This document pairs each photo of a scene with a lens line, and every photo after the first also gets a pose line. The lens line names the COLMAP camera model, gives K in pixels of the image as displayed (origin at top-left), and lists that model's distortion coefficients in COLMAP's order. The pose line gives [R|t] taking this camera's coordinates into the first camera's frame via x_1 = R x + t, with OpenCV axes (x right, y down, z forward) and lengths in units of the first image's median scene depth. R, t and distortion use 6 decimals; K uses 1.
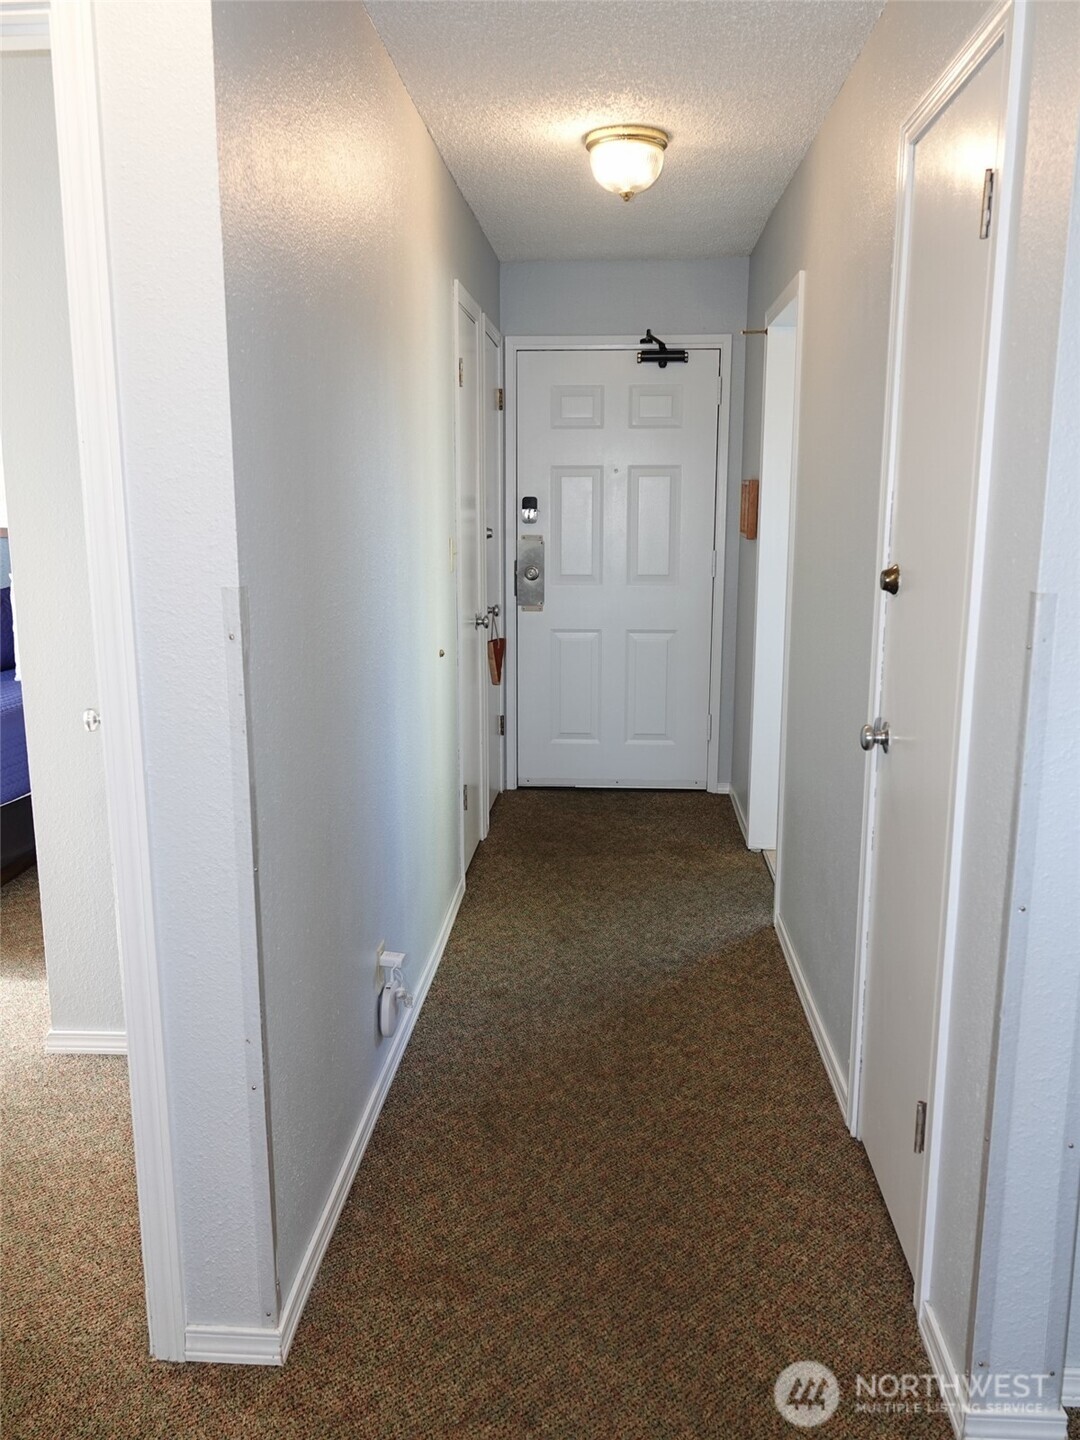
lens RADIAL K [[1128.7, 0, 540.2], [0, 1128.7, 719.5], [0, 0, 1]] dist [0.000411, 0.005060]
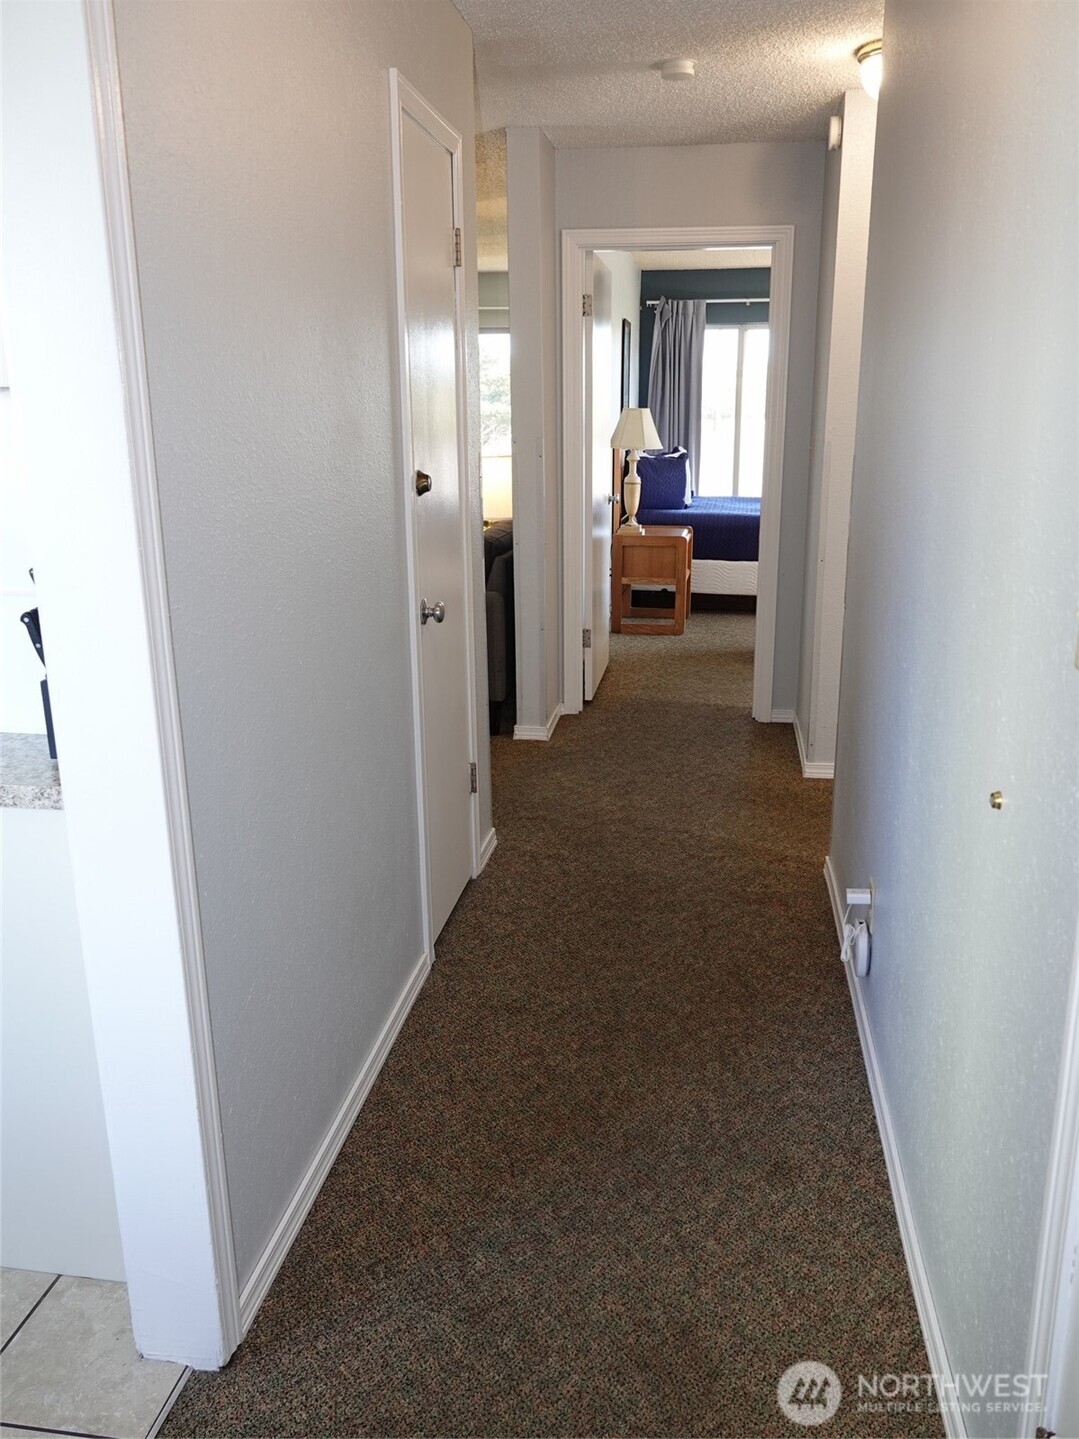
lens RADIAL K [[1127.9, 0, 545.5], [0, 1127.9, 714.5], [0, 0, 1]] dist [0.000411, 0.005060]
pose [[-0.996557, -0.009676, 0.082349, 0.057526], [0.028421, 0.893134, 0.448891, -0.358935], [-0.077892, 0.449686, -0.889784, 1.761258]]
